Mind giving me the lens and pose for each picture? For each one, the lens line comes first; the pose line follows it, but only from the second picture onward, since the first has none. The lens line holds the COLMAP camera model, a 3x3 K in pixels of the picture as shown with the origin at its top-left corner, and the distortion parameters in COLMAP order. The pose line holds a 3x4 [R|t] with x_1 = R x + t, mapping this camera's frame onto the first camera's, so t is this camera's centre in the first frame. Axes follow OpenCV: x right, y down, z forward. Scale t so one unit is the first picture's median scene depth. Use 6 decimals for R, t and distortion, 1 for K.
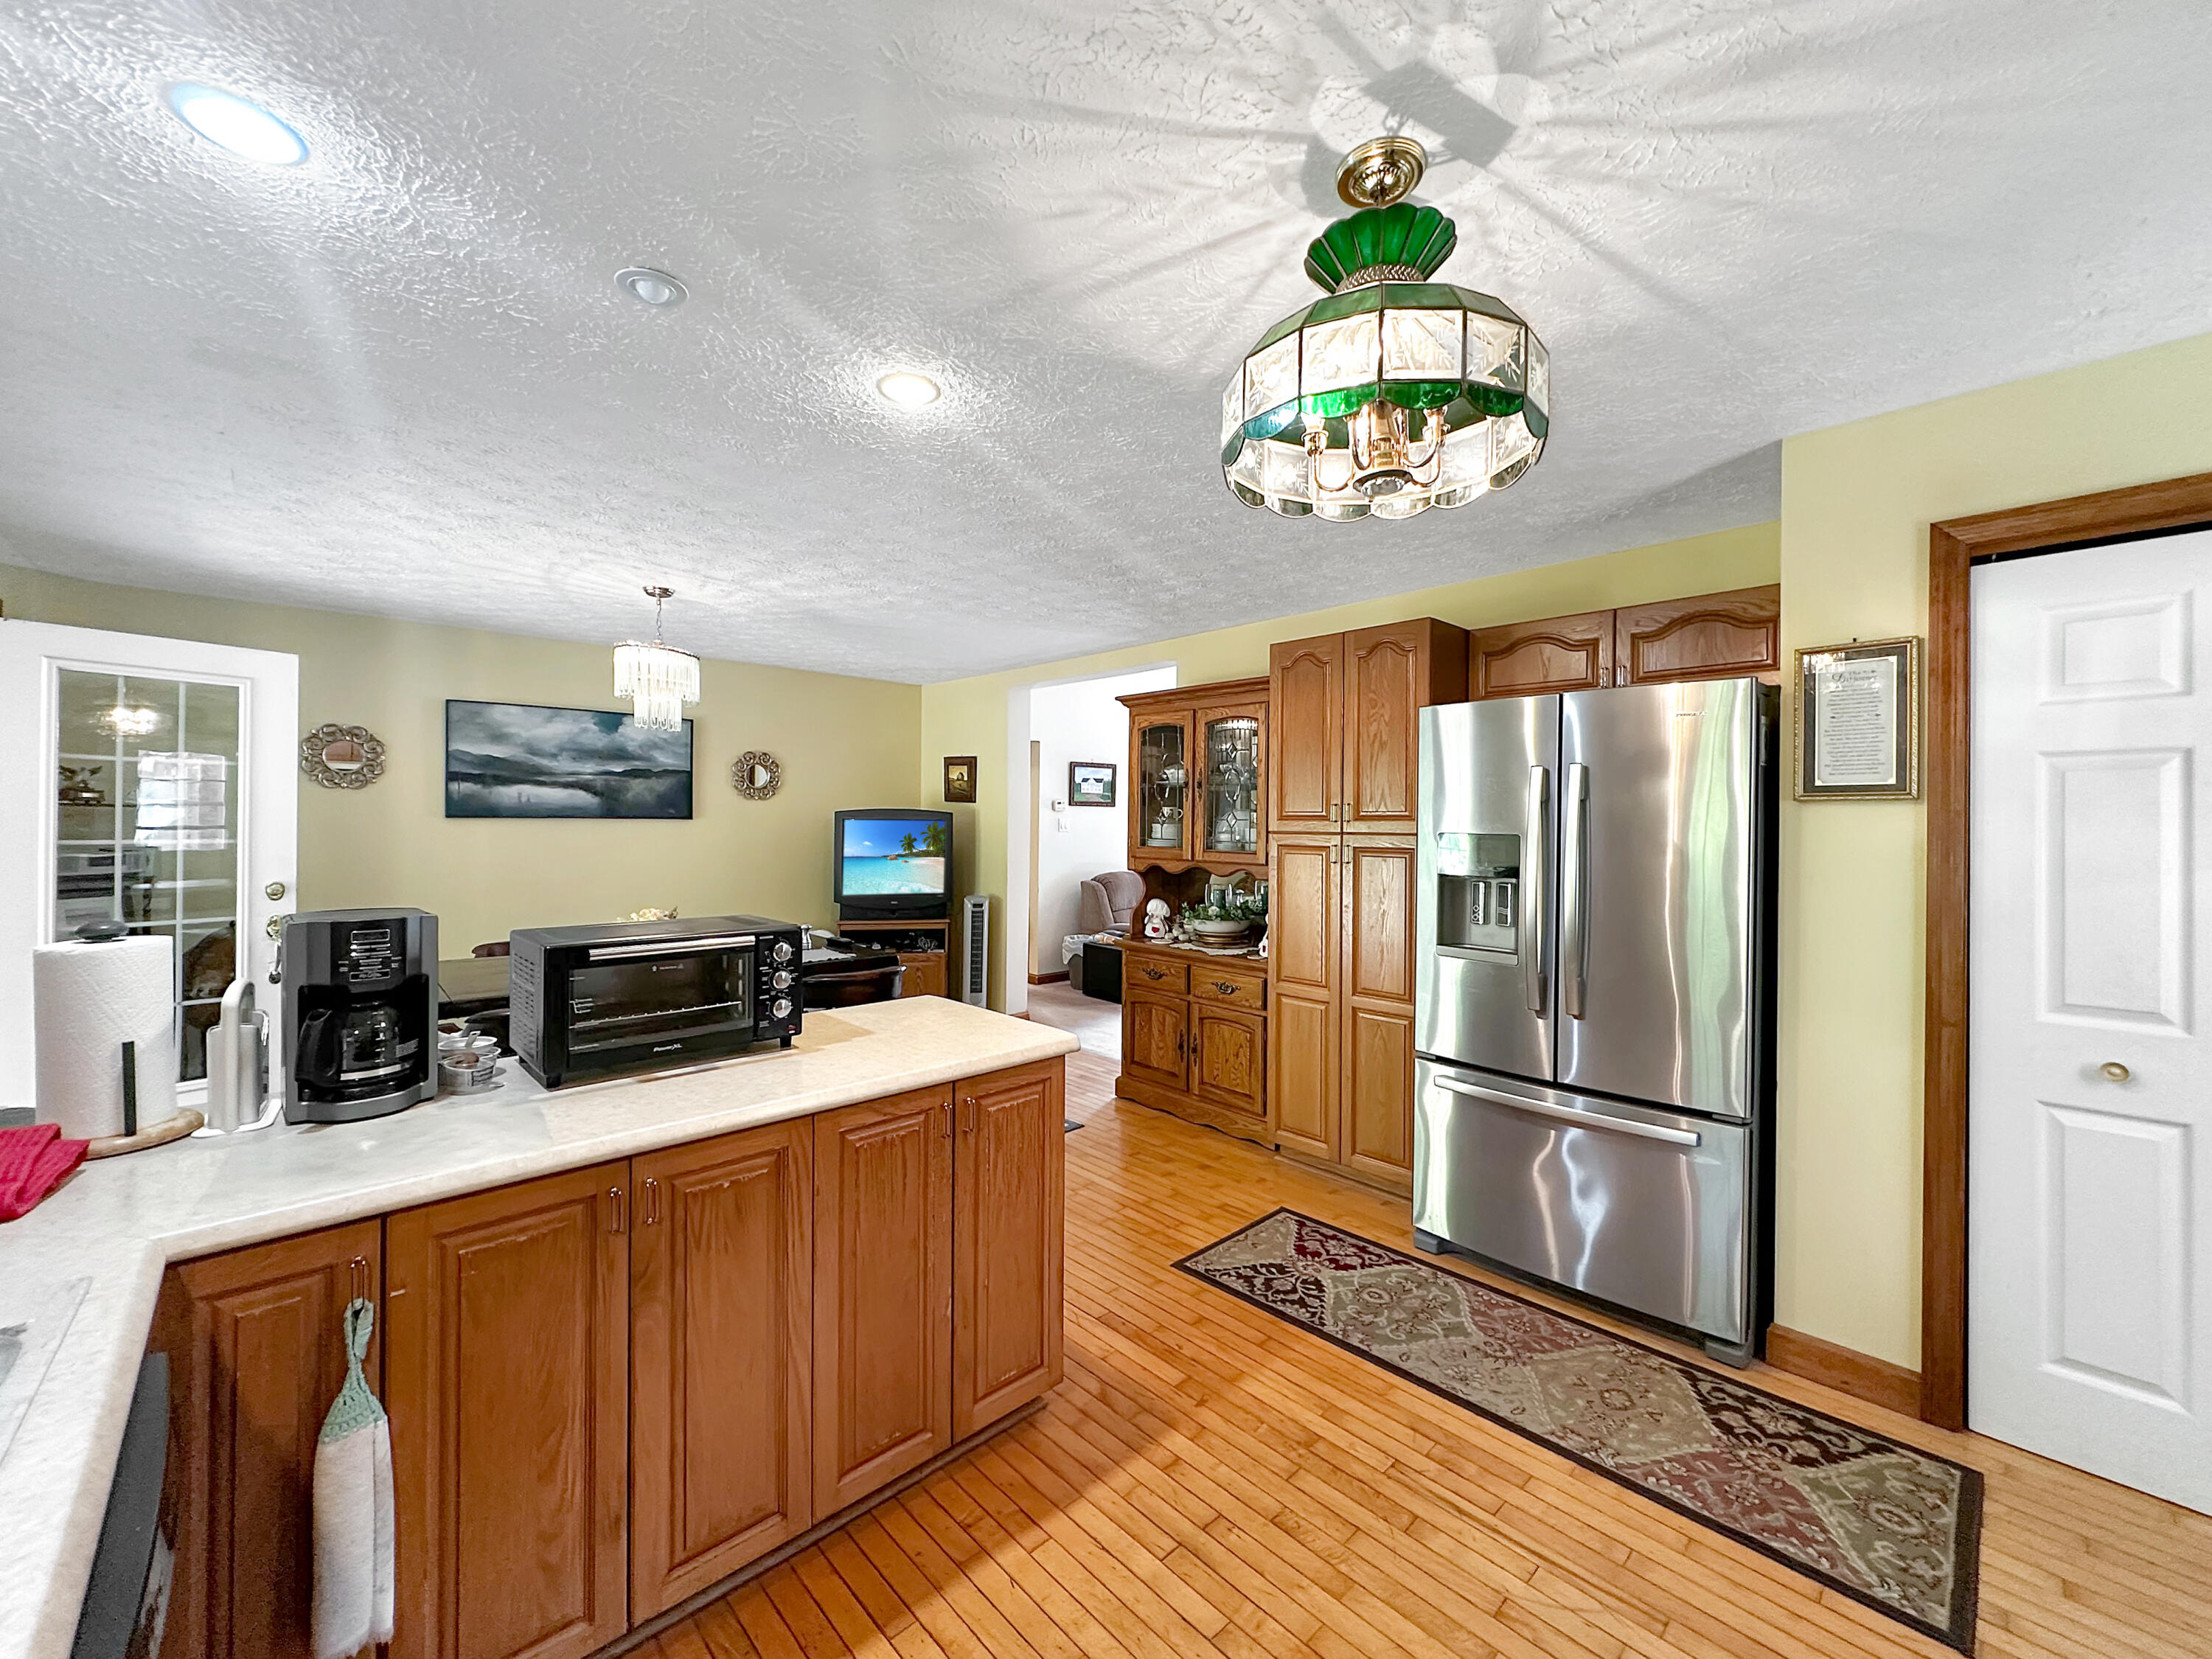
lens RADIAL K [[879.9, 0, 1109.2], [0, 879.9, 824.4], [0, 0, 1]] dist [-0.000067, 0.000113]
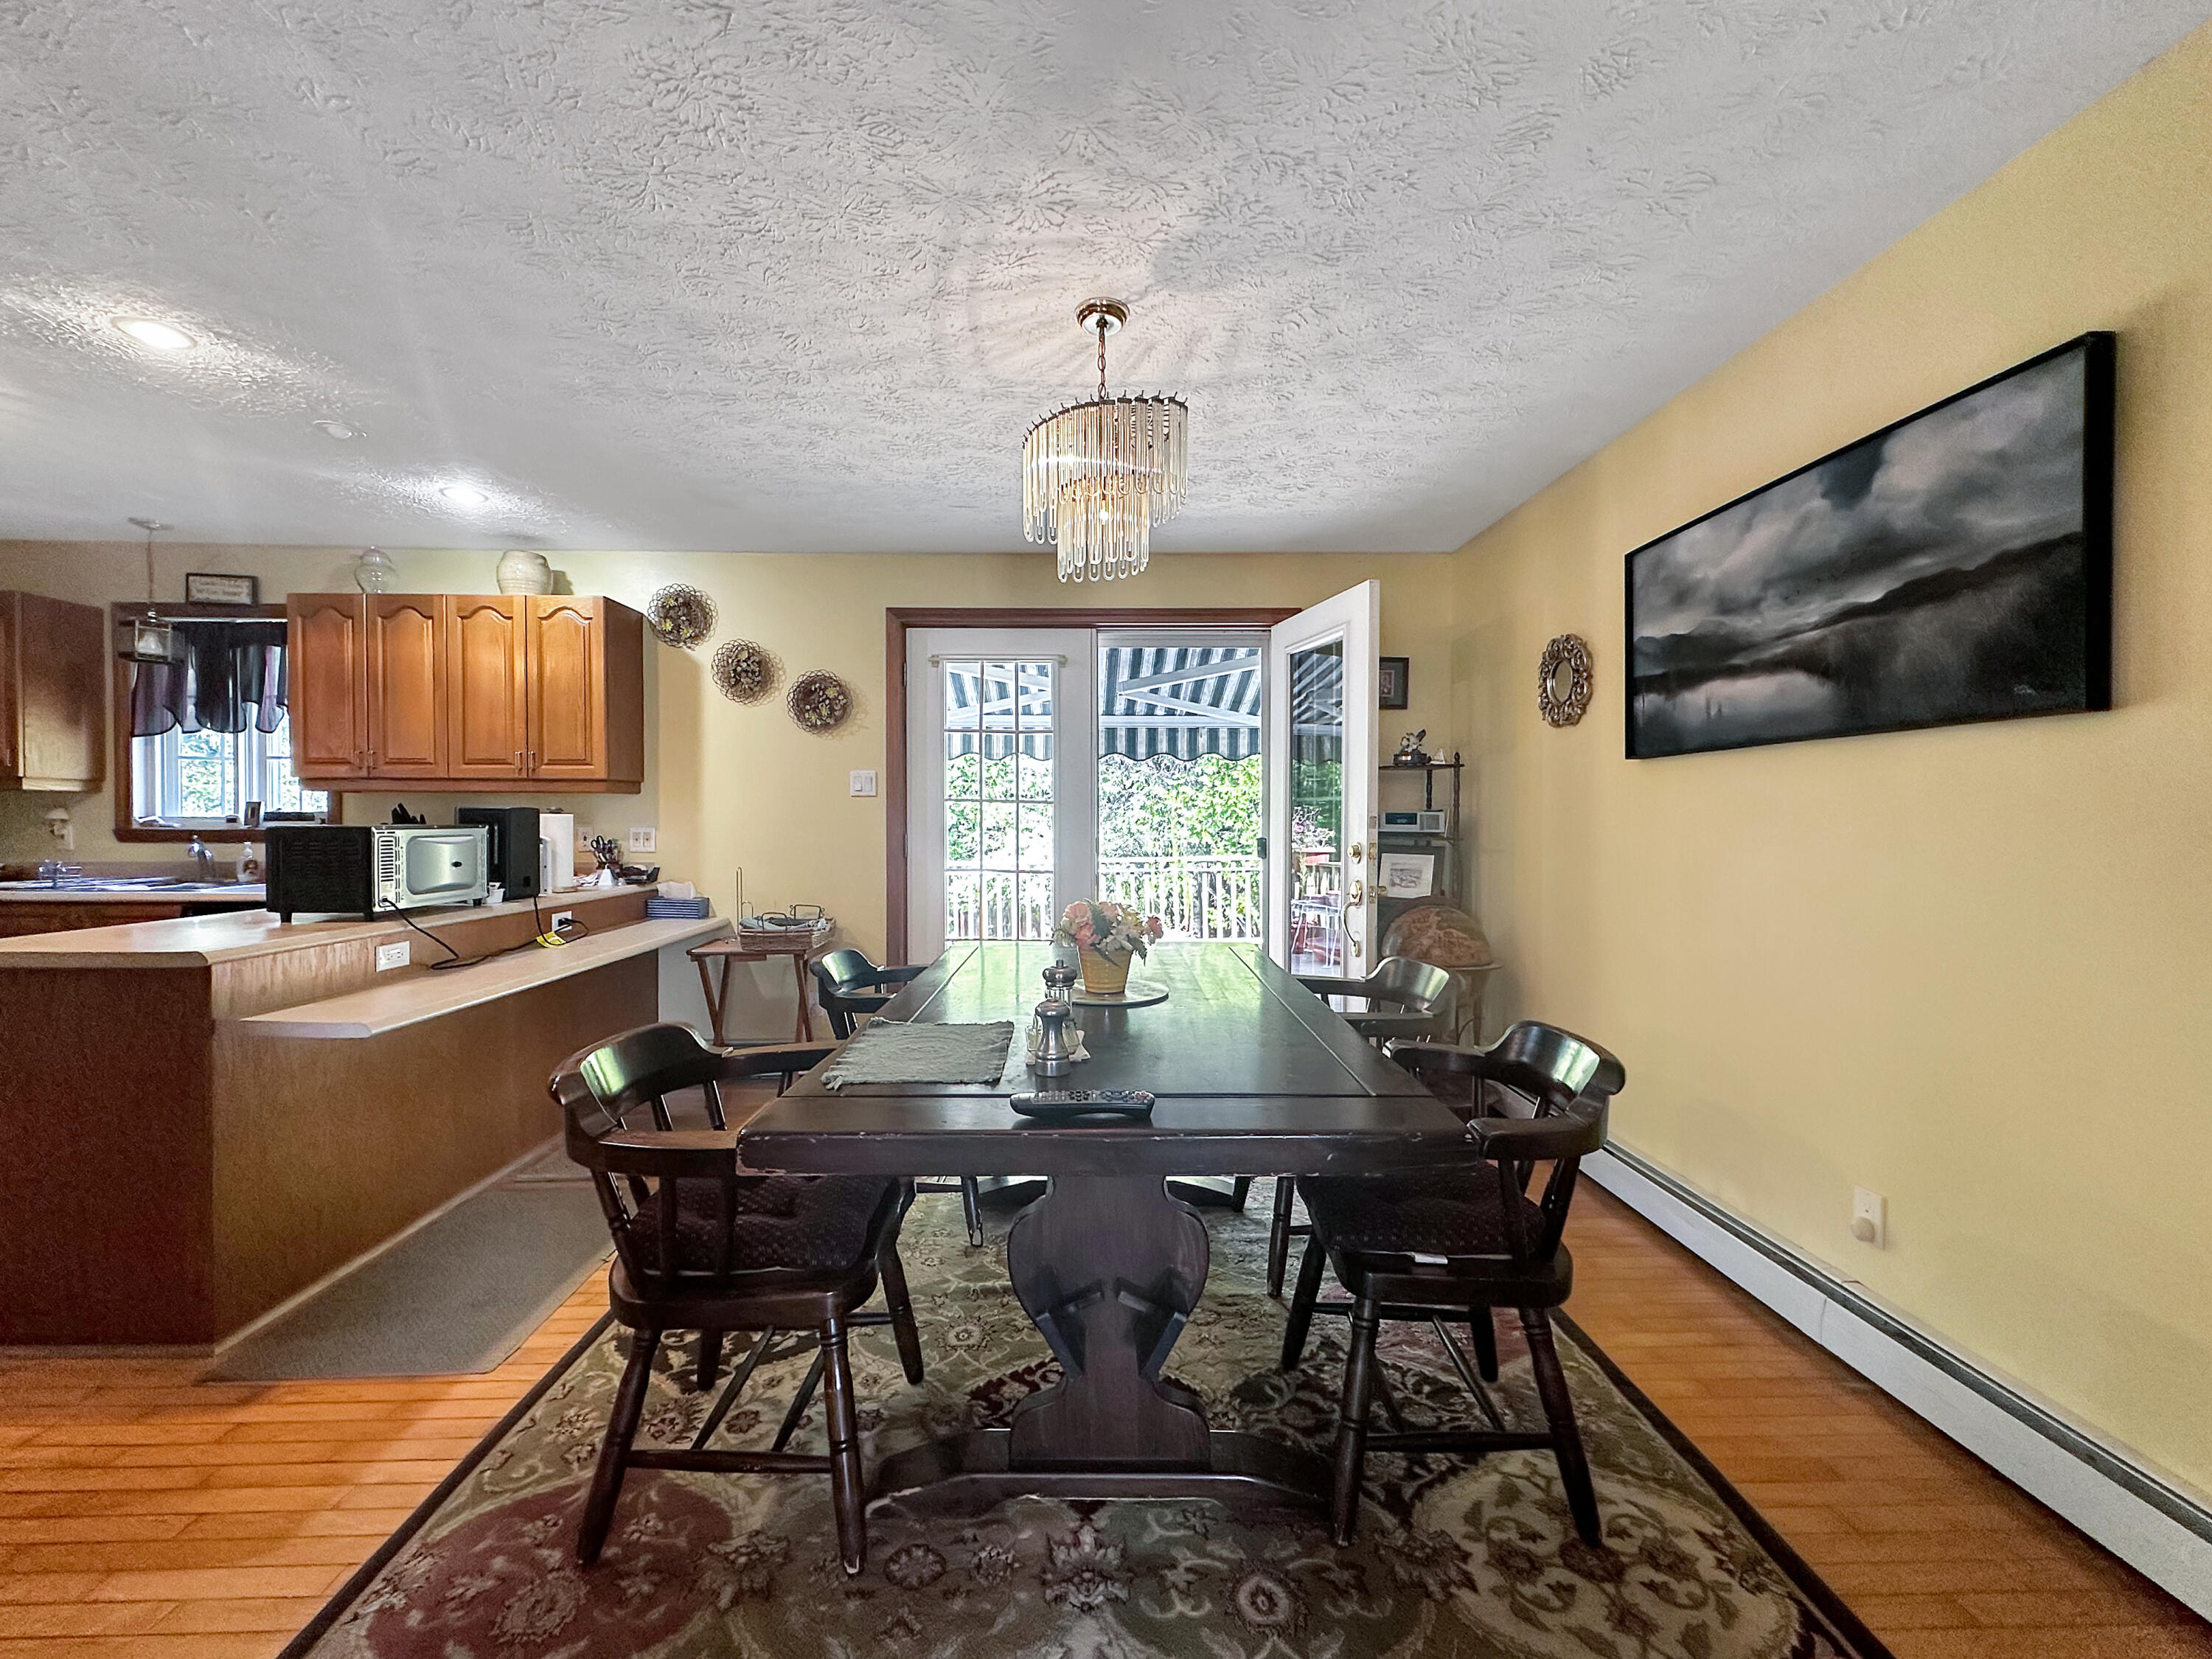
lens RADIAL K [[879.9, 0, 1111.8], [0, 879.9, 825.1], [0, 0, 1]] dist [-0.000067, 0.000113]
pose [[-0.661705, 0.000800, -0.749764, -0.087009], [-0.005746, 0.999965, 0.006138, 0.031456], [0.749743, 0.008370, -0.661677, 1.041653]]
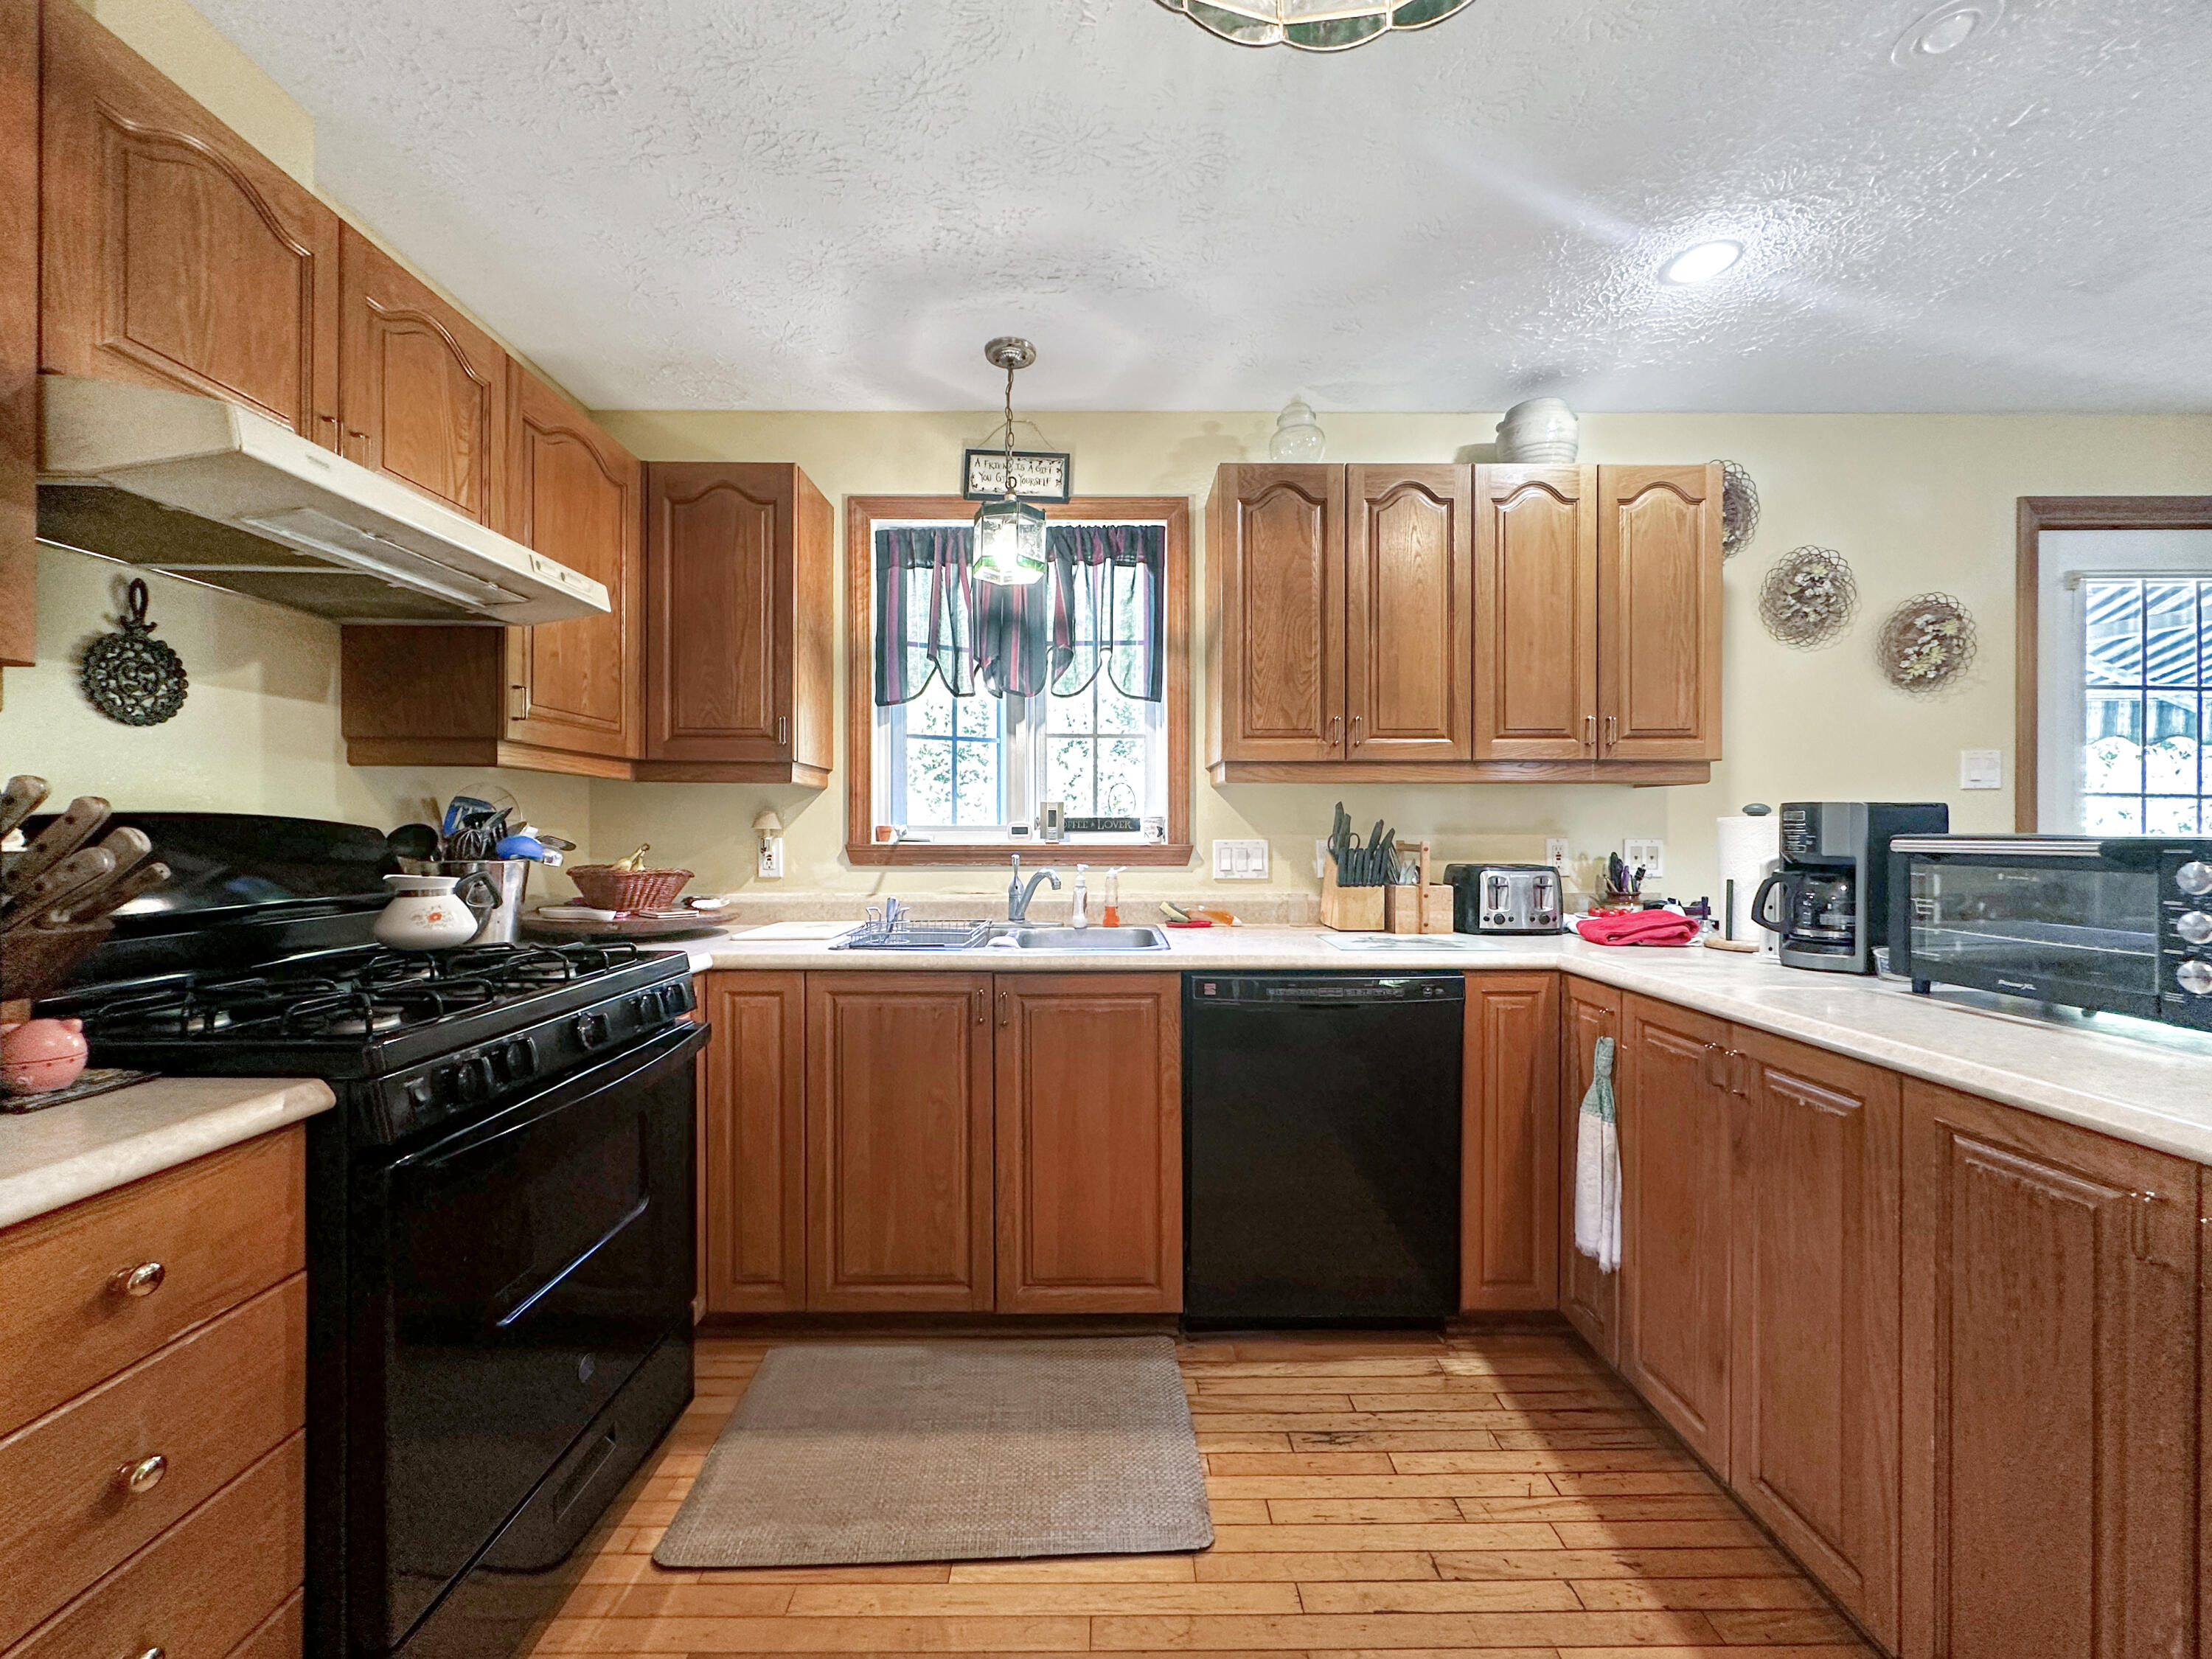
lens RADIAL K [[879.9, 0, 1106.1], [0, 879.9, 830.9], [0, 0, 1]] dist [-0.000067, 0.000113]
pose [[-0.682571, -0.002723, -0.730815, 0.057877], [-0.003719, 0.999993, -0.000253, 0.034256], [0.730810, 0.002545, -0.682576, 0.655575]]
